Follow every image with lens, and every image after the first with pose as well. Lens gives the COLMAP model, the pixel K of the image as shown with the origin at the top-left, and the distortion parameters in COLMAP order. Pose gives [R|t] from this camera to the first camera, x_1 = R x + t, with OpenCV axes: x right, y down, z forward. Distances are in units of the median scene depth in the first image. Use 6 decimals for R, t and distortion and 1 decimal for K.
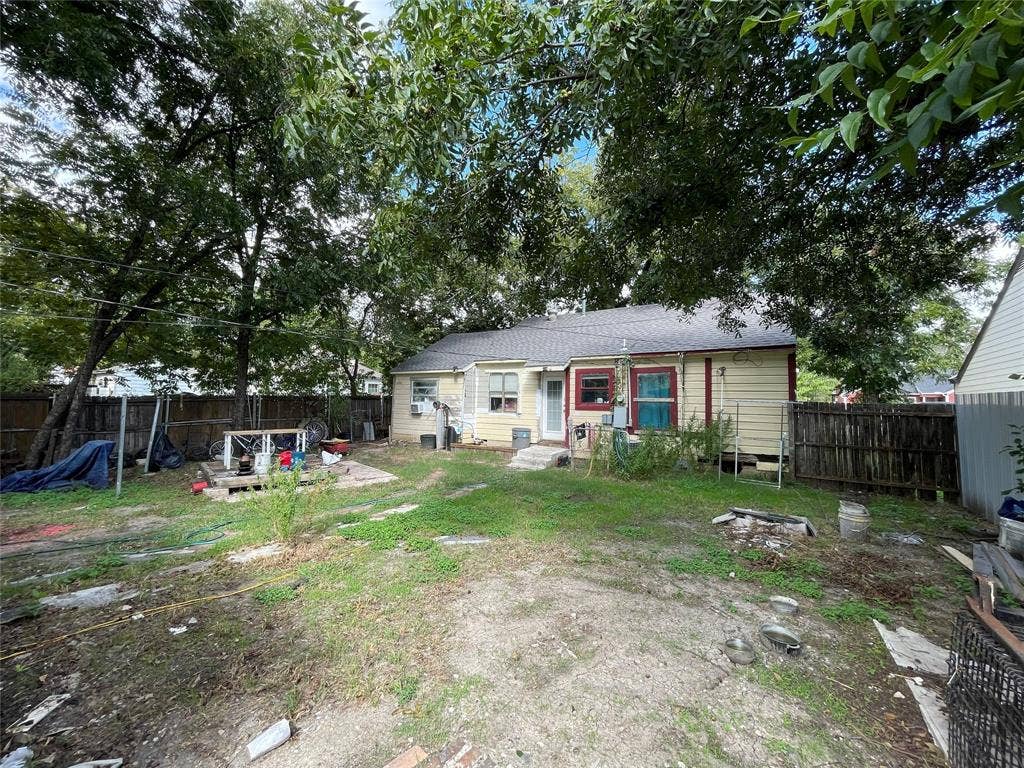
lens RADIAL K [[420.4, 0, 509.1], [0, 420.4, 382.8], [0, 0, 1]] dist [-0.001181, 0.000300]
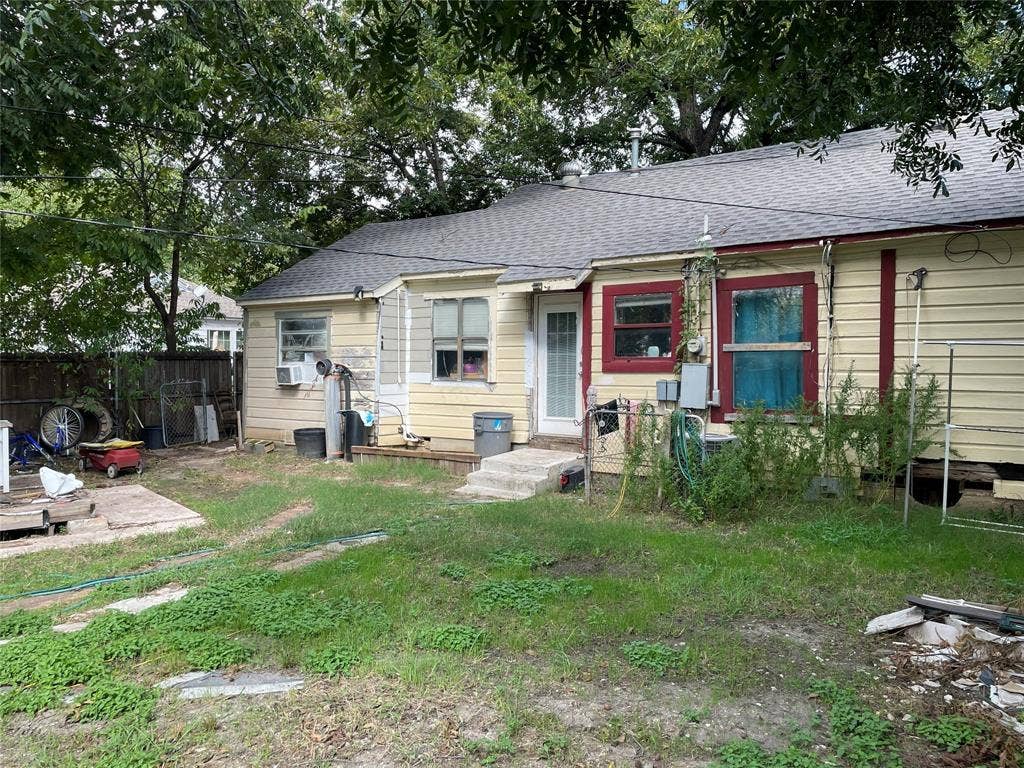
lens RADIAL K [[778.7, 0, 512.0], [0, 778.7, 384.0], [0, 0, 1]] dist [0.041390, -0.005873]
pose [[0.998957, -0.016459, -0.042586, 0.091576], [0.019403, 0.997381, 0.069681, 0.014169], [0.041328, -0.070435, 0.996660, 0.119613]]
